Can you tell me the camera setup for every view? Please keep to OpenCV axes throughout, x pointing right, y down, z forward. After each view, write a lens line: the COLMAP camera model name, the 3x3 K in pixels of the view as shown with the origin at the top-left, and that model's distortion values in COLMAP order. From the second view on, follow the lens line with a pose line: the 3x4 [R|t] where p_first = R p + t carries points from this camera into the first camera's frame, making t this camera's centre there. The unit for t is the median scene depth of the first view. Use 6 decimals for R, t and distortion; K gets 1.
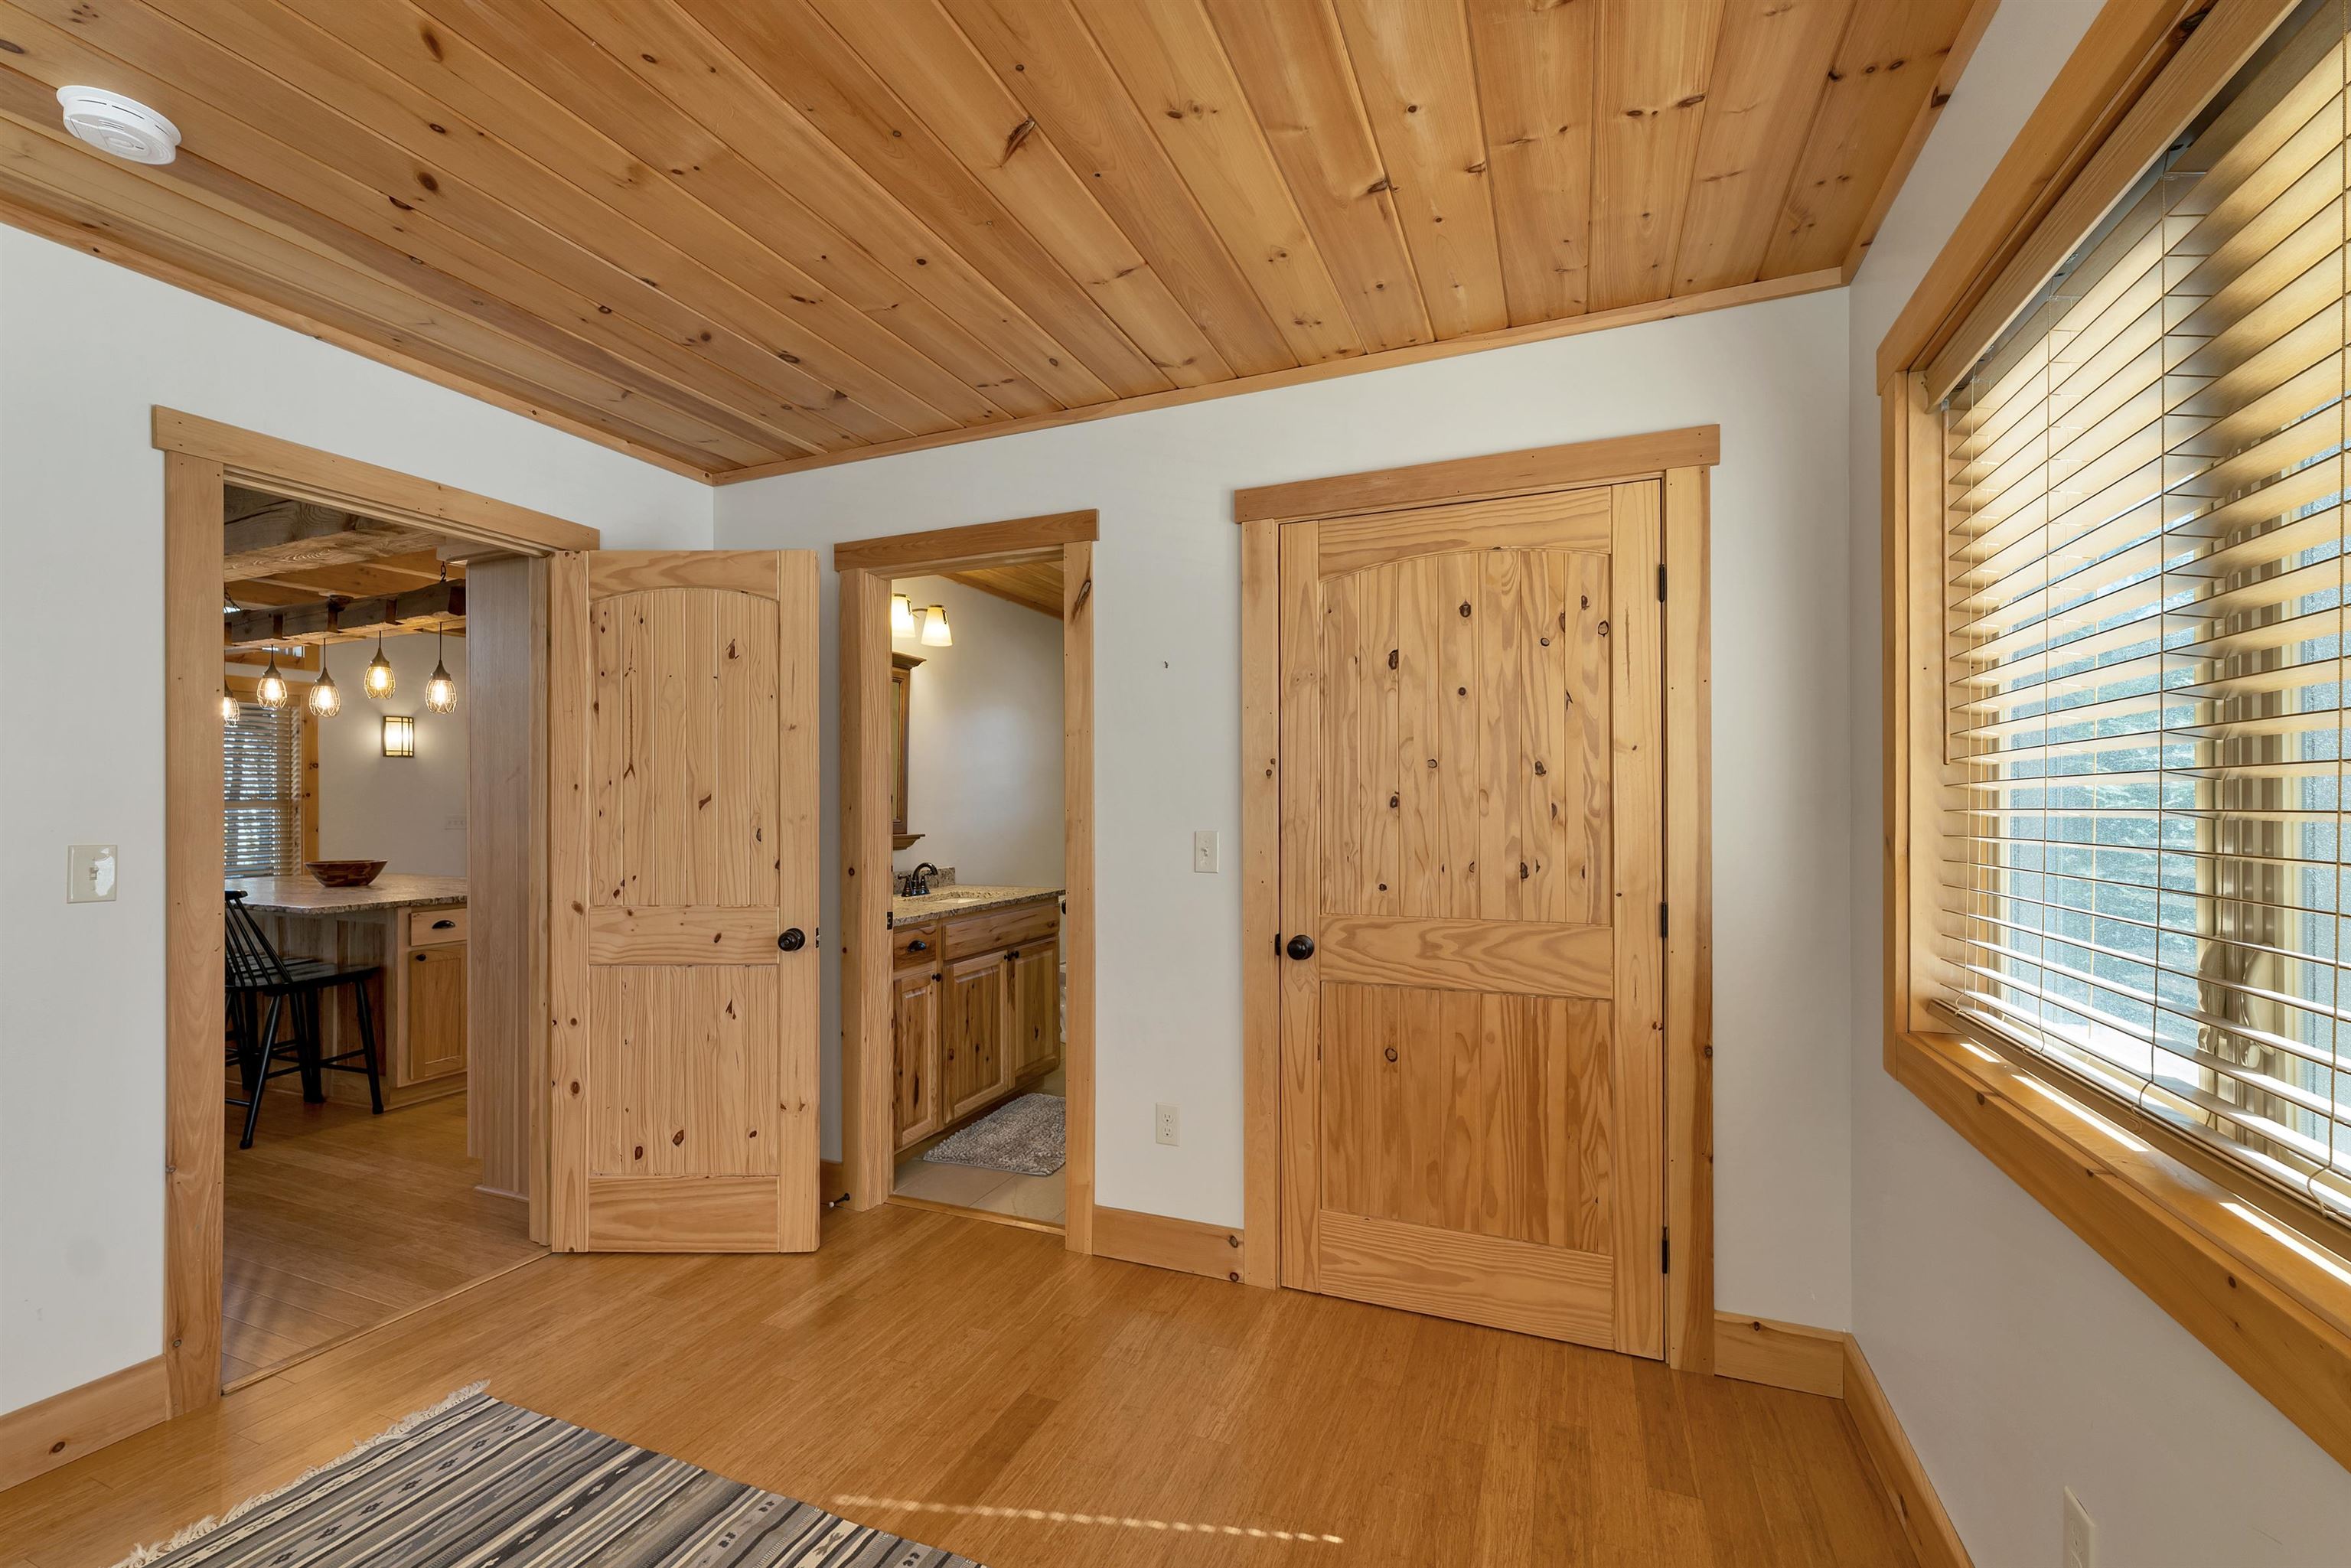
lens RADIAL K [[992.5, 0, 1170.2], [0, 992.5, 798.5], [0, 0, 1]] dist [-0.000786, 0.000426]
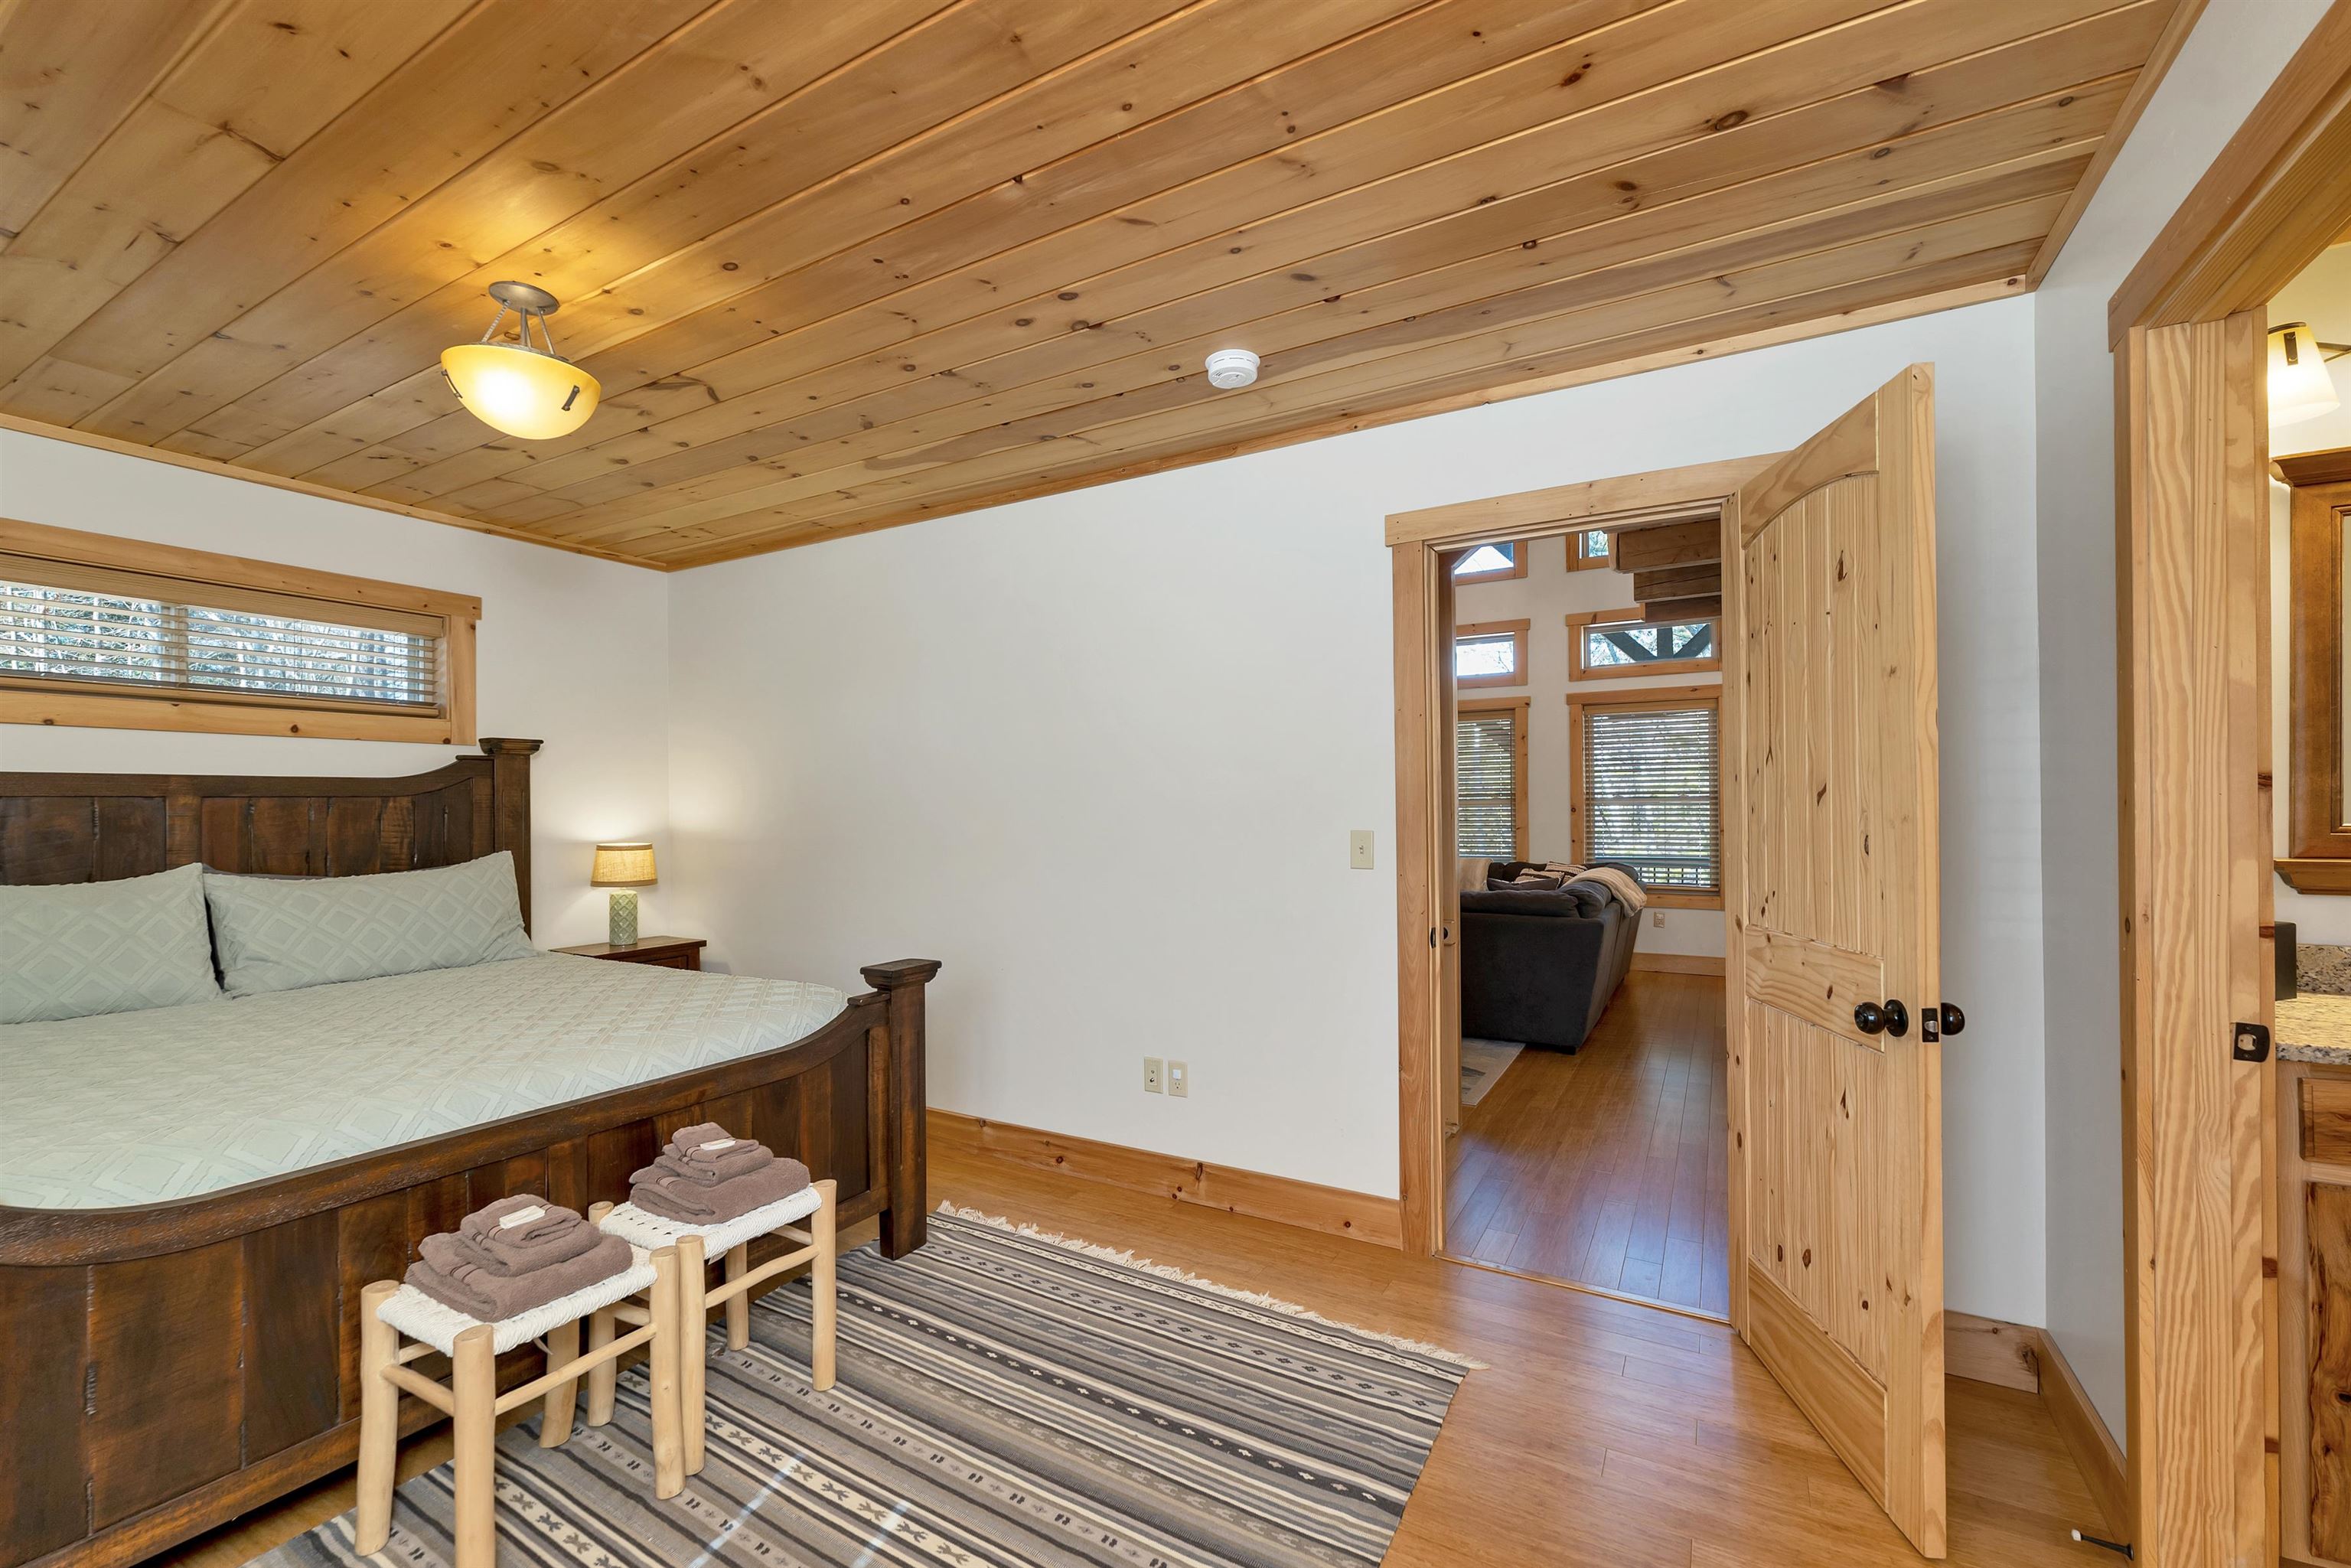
lens RADIAL K [[992.5, 0, 1179.8], [0, 992.5, 800.7], [0, 0, 1]] dist [-0.000786, 0.000426]
pose [[-0.148022, -0.002578, -0.988981, 0.318054], [0.018379, 0.999817, -0.005357, 0.003904], [0.988813, -0.018970, -0.147948, 0.726640]]
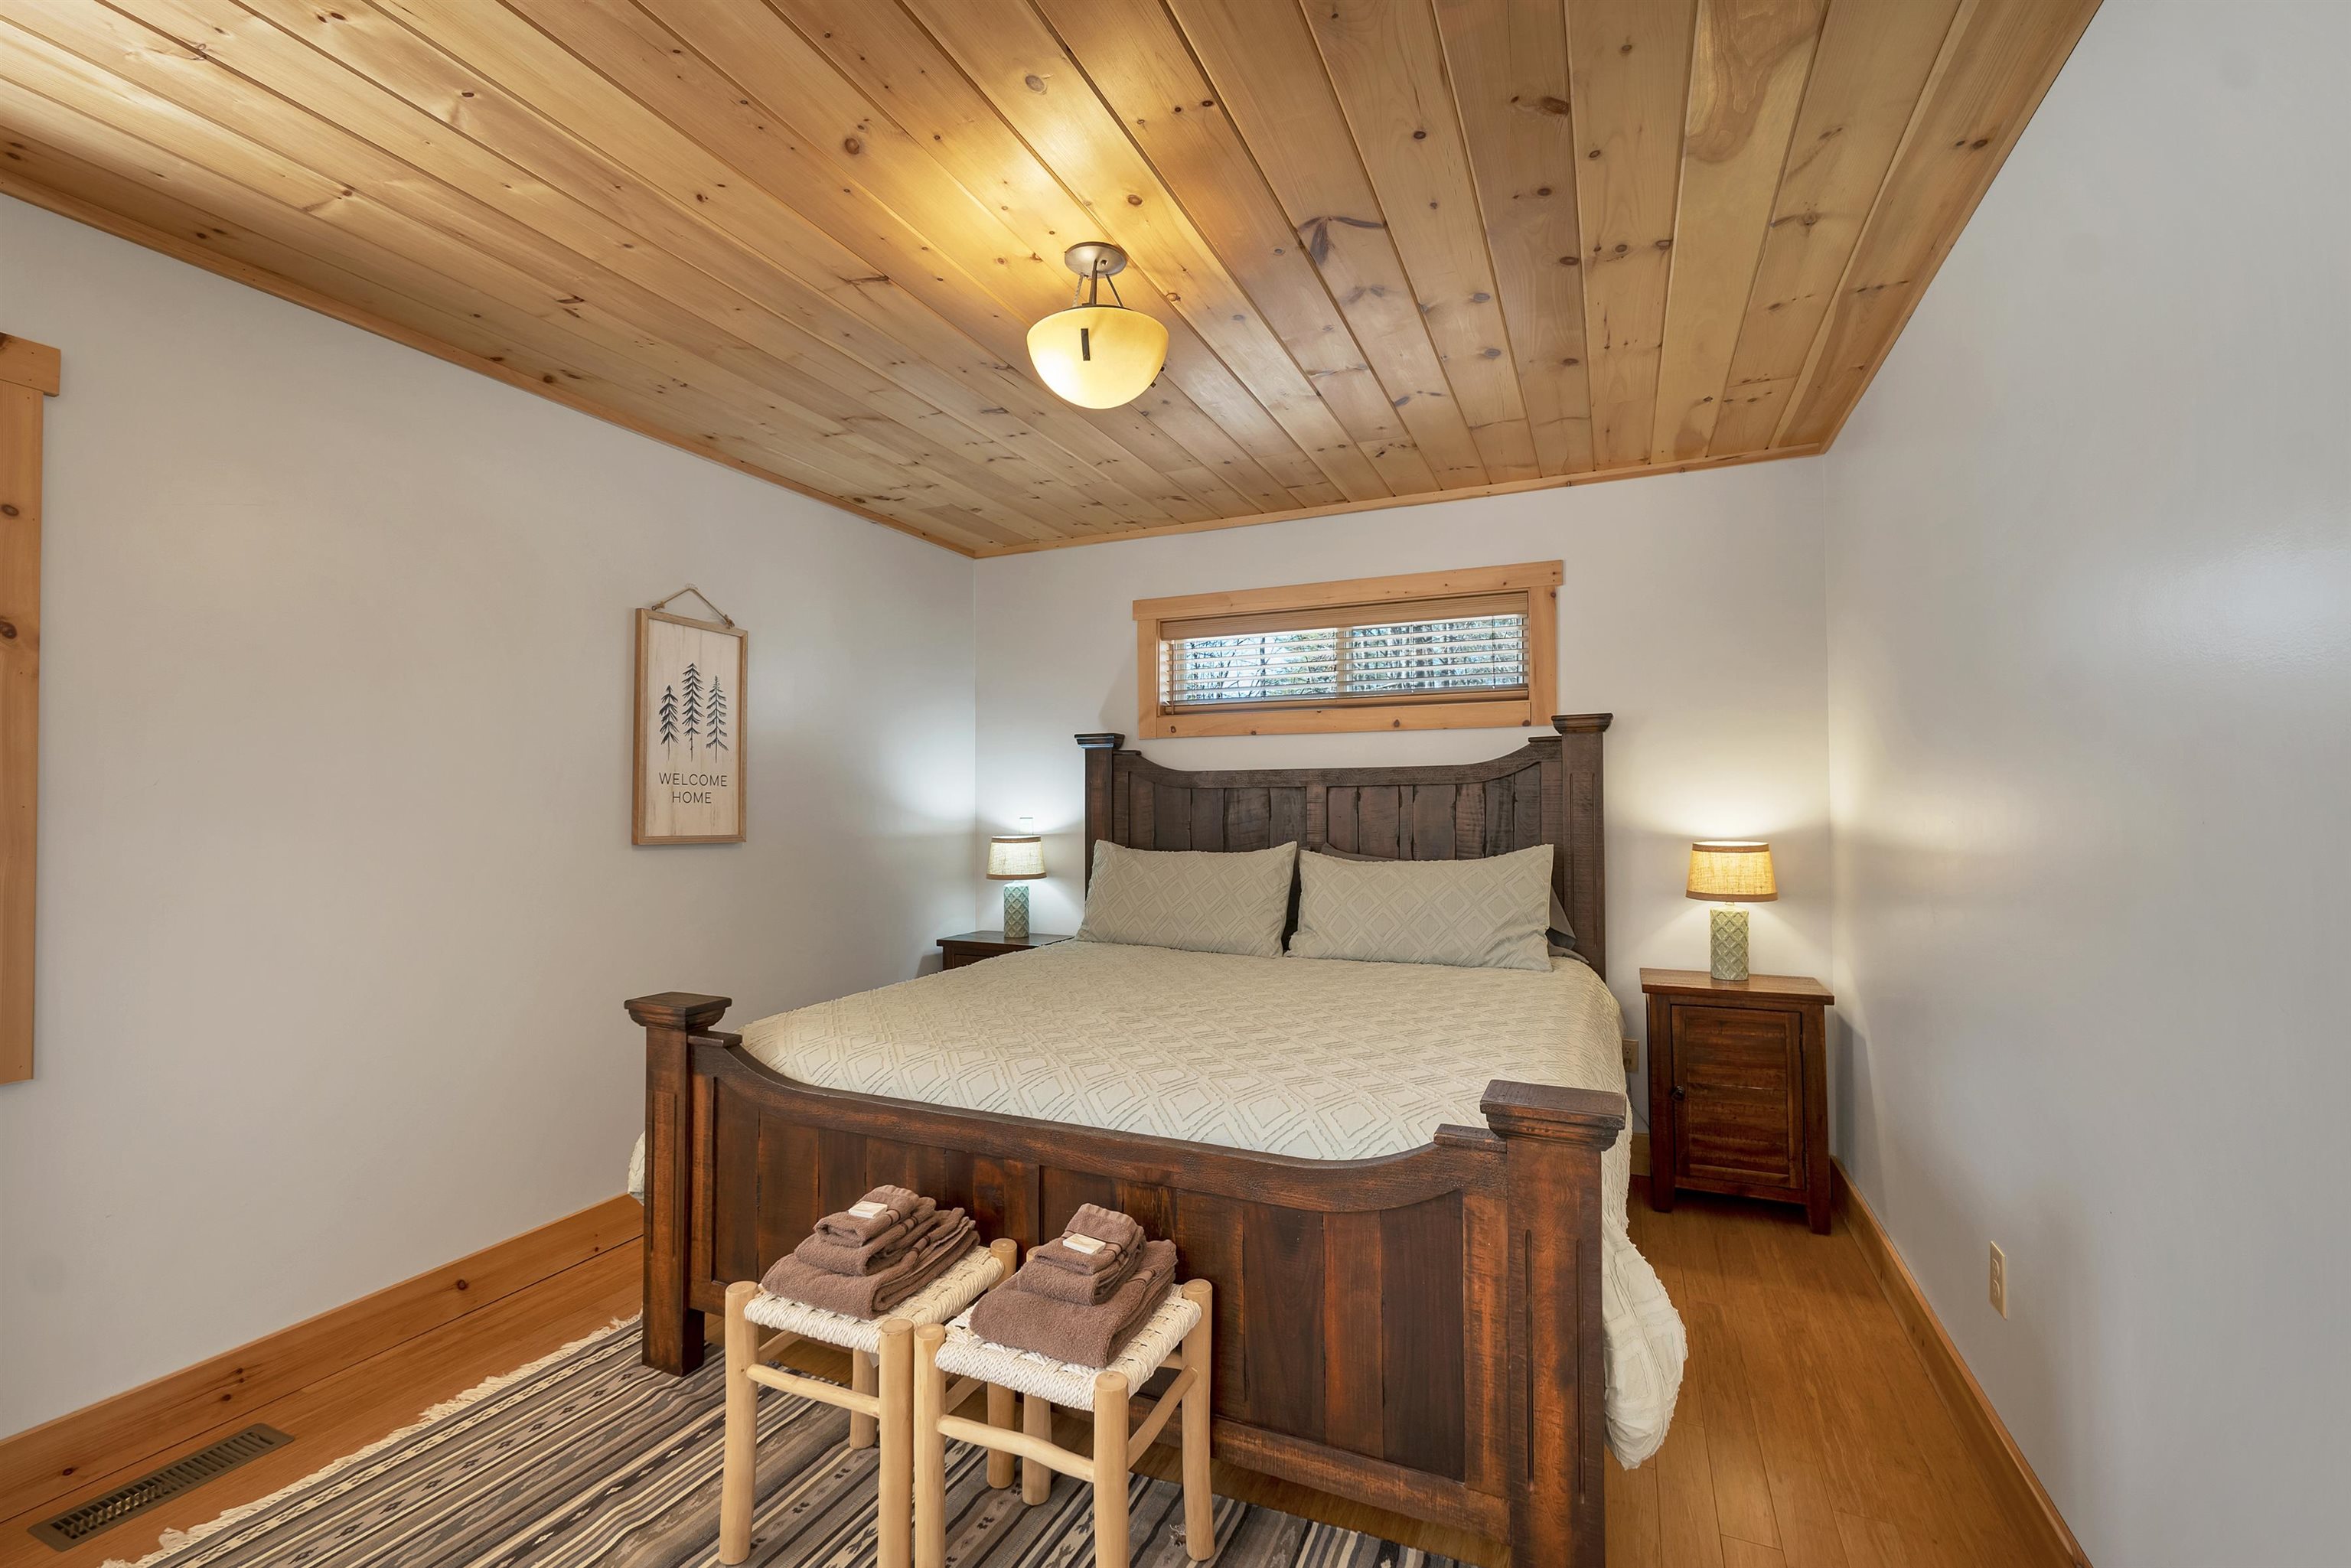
lens RADIAL K [[992.5, 0, 1087.5], [0, 992.5, 788.3], [0, 0, 1]] dist [-0.000786, 0.000426]
pose [[-0.997437, 0.010595, 0.070757, -0.493973], [0.008704, 0.999598, -0.026975, 0.009084], [-0.071014, -0.026290, -0.997129, 0.847730]]
